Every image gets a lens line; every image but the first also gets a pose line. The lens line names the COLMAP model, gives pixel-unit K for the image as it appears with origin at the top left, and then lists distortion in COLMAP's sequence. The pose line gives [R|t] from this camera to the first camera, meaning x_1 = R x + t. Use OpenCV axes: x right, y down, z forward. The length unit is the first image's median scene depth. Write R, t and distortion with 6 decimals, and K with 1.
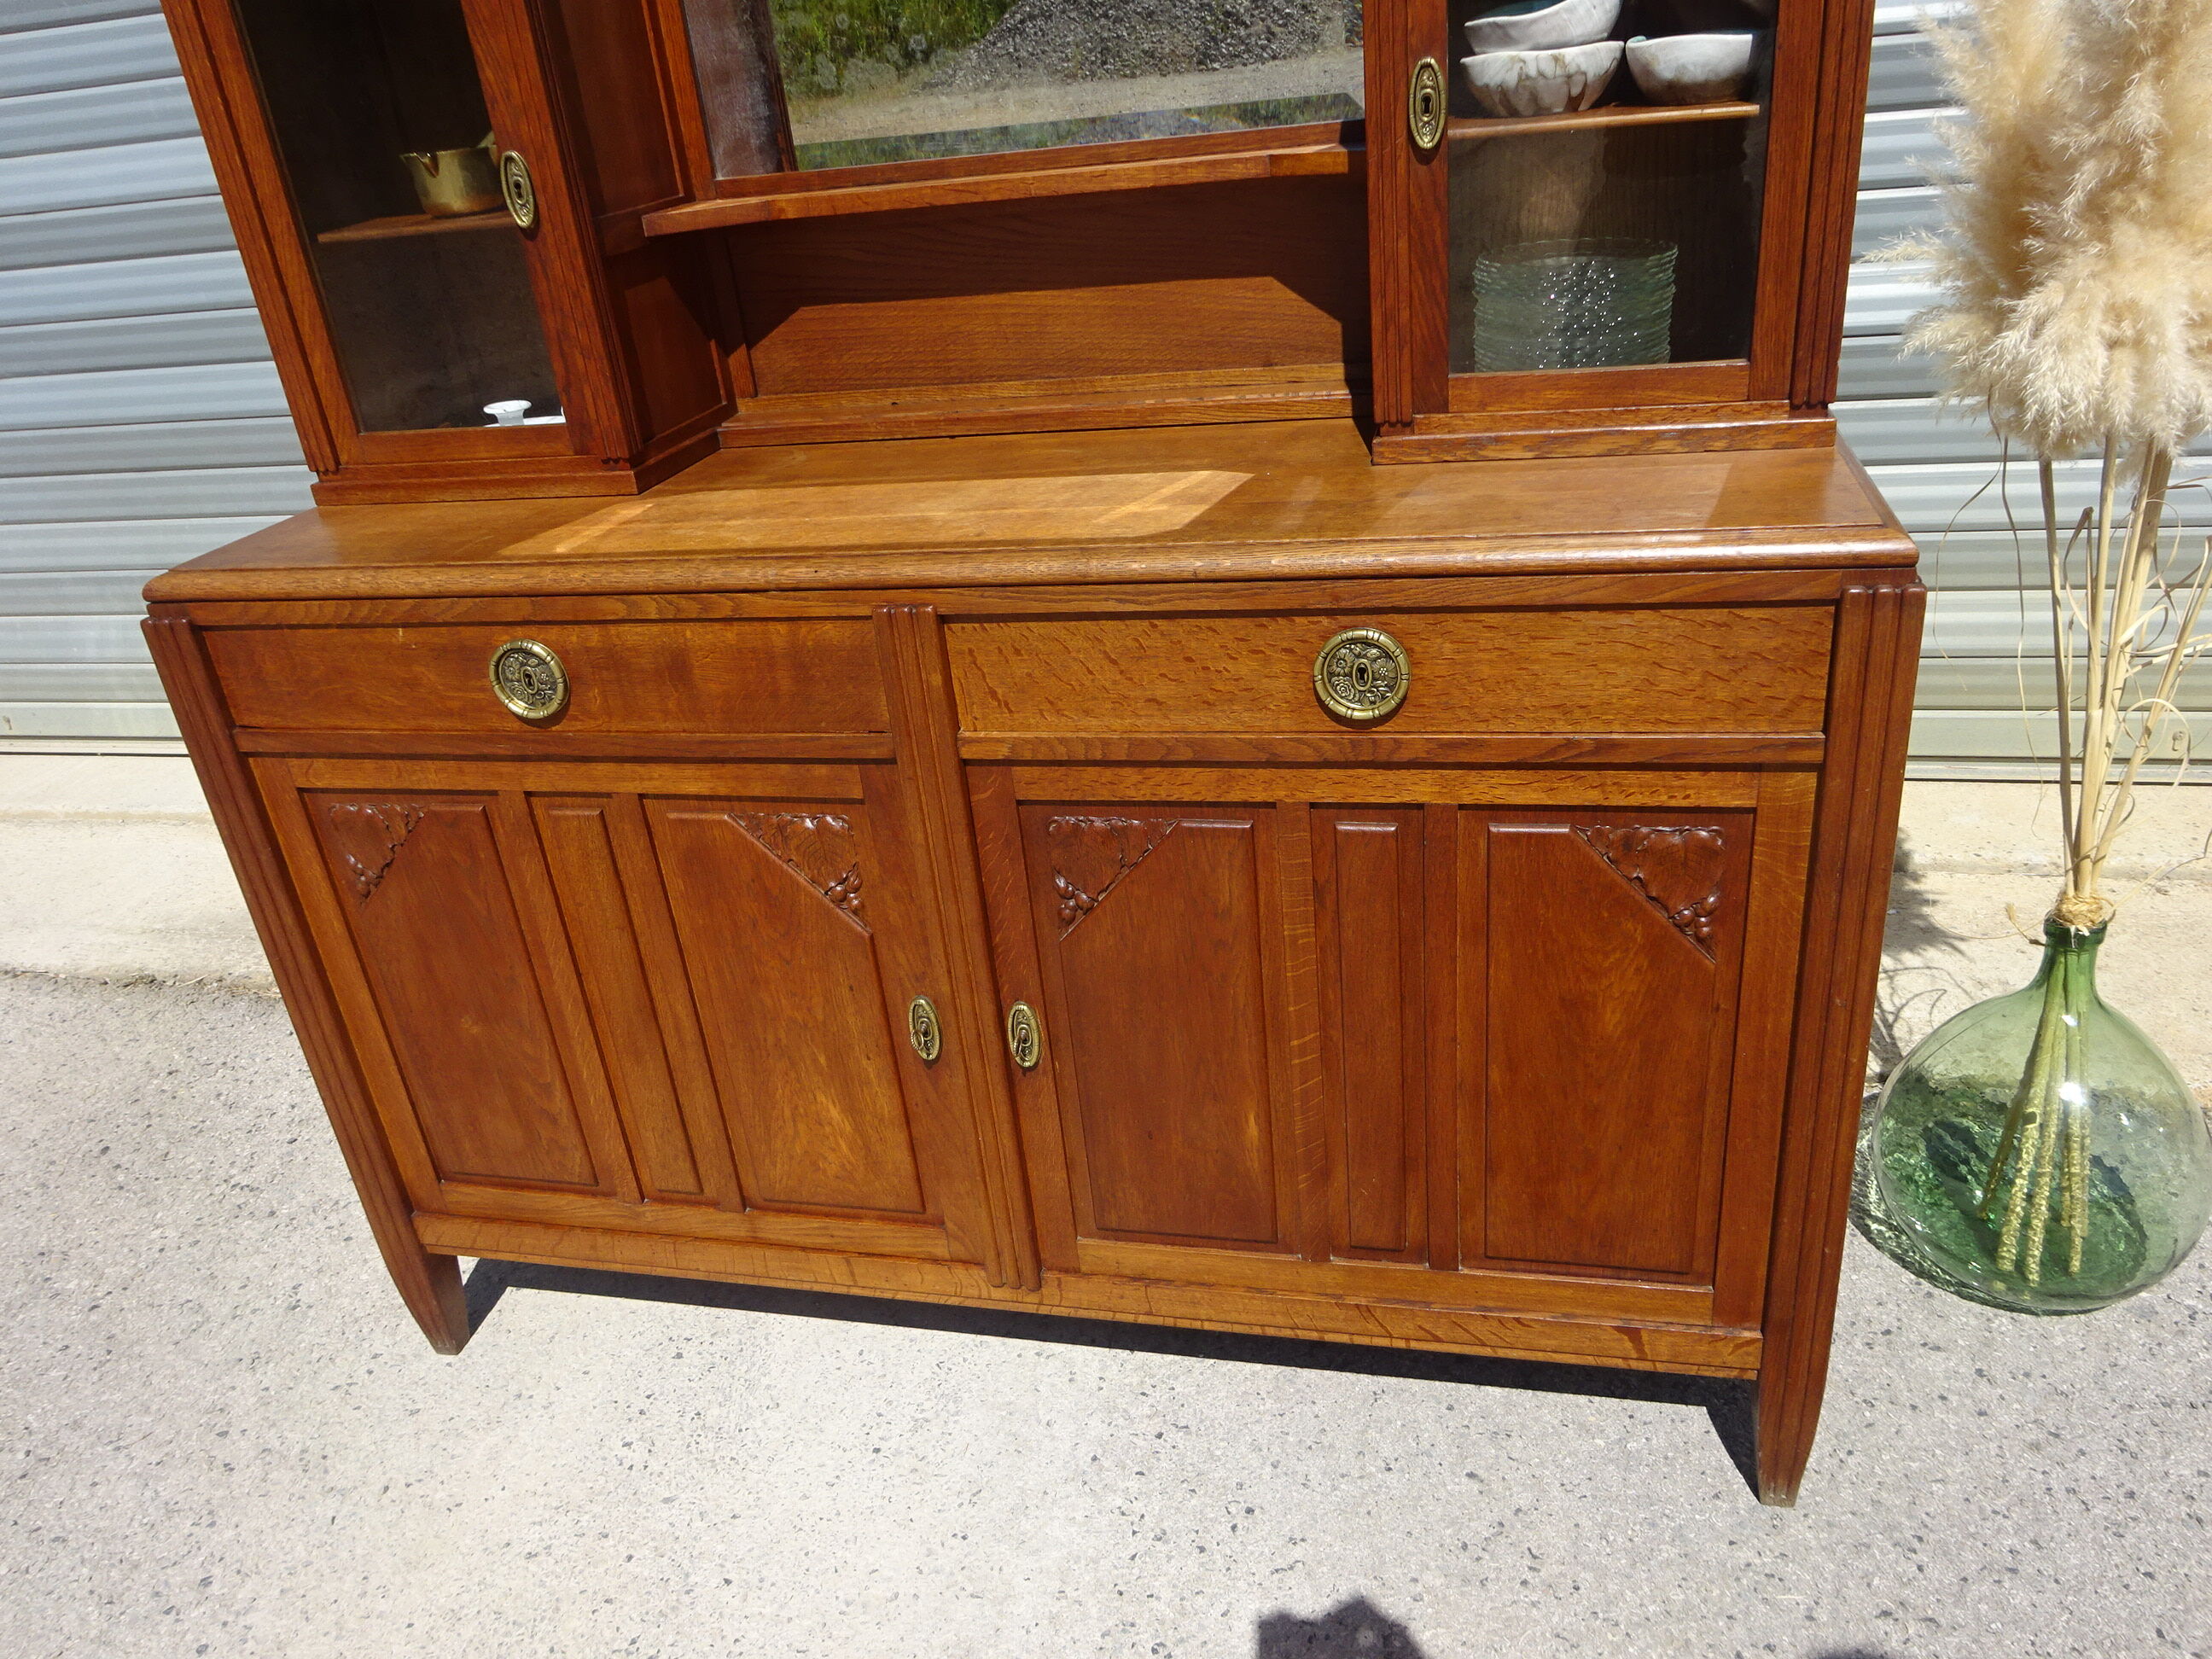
lens RADIAL K [[1600.8, 0, 1108.3], [0, 1600.8, 828.5], [0, 0, 1]] dist [-0.011430, 0.006564]
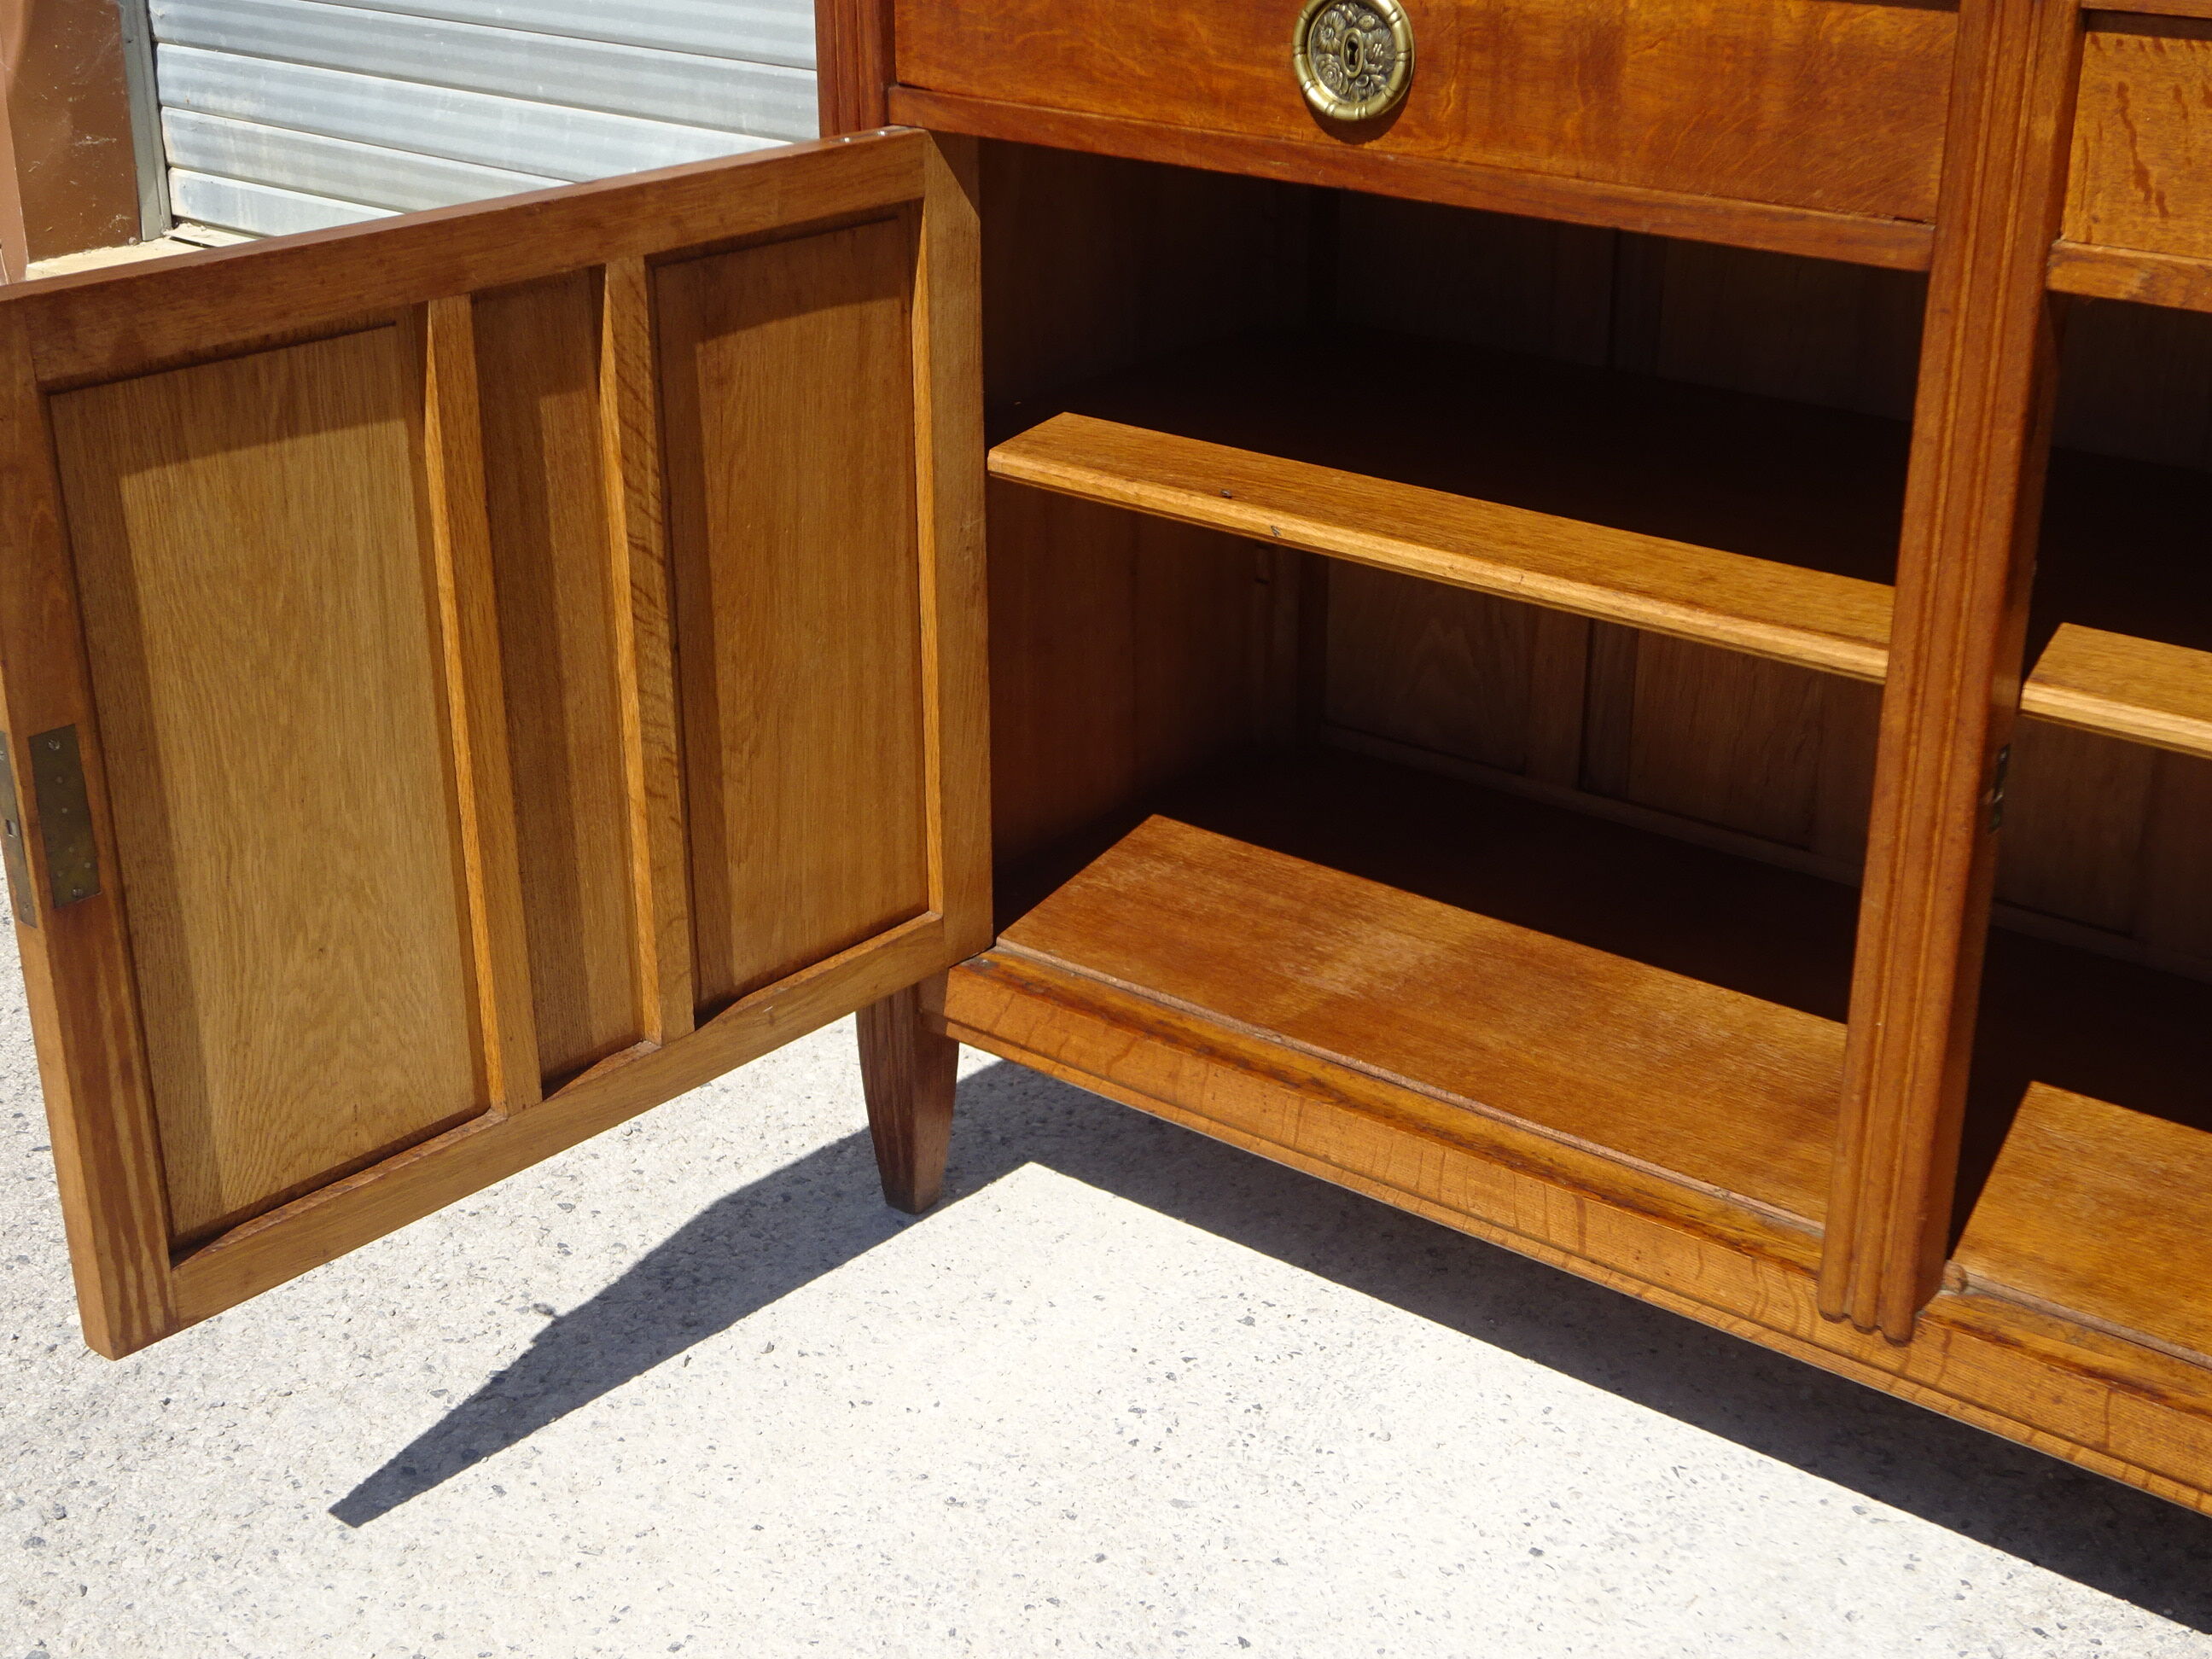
lens RADIAL K [[2840.2, 0, 1136.9], [0, 2840.2, 825.0], [0, 0, 1]] dist [0.006356, 0.000000]
pose [[0.906305, 0.253281, -0.338319, 0.002672], [-0.264866, 0.964207, 0.012314, 0.196771], [0.329329, 0.078449, 0.940951, -0.019126]]
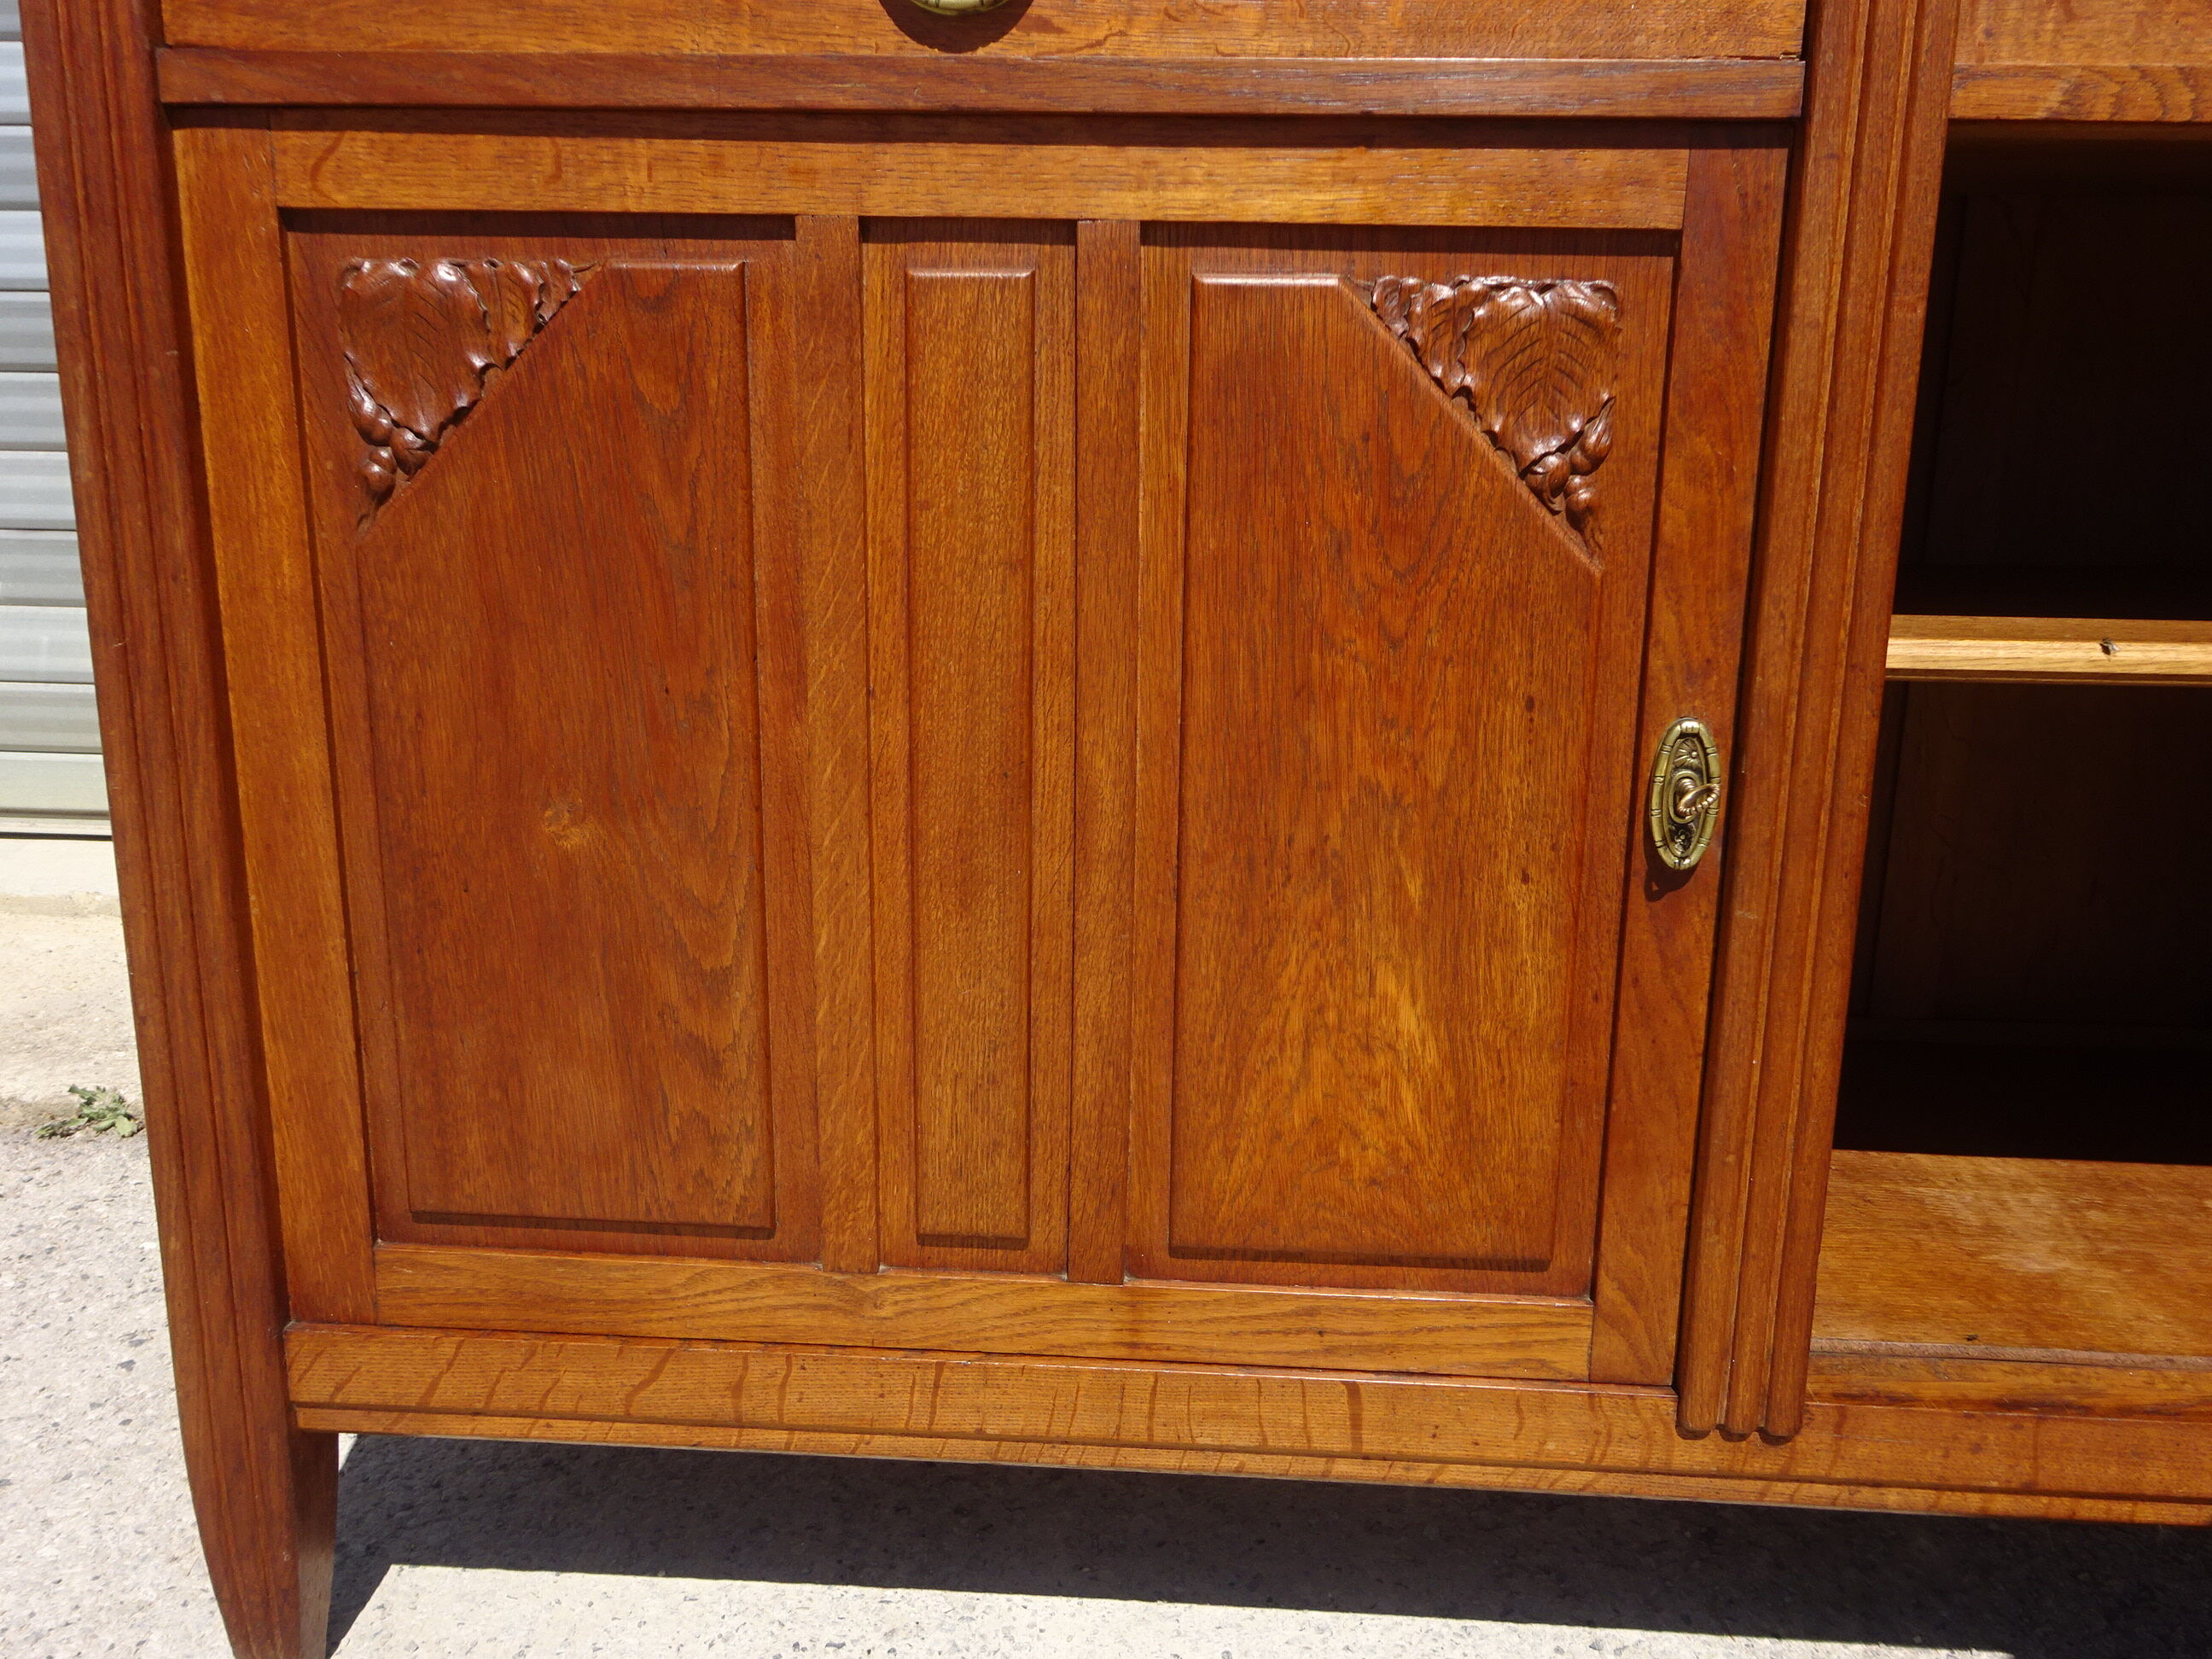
lens RADIAL K [[1769.2, 0, 1113.4], [0, 1769.2, 825.9], [0, 0, 1]] dist [0.007314, 0.003067]
pose [[0.979128, 0.070892, 0.190480, -0.394121], [-0.024117, 0.971100, -0.237450, 0.272919], [-0.201809, 0.227900, 0.952541, 0.567814]]
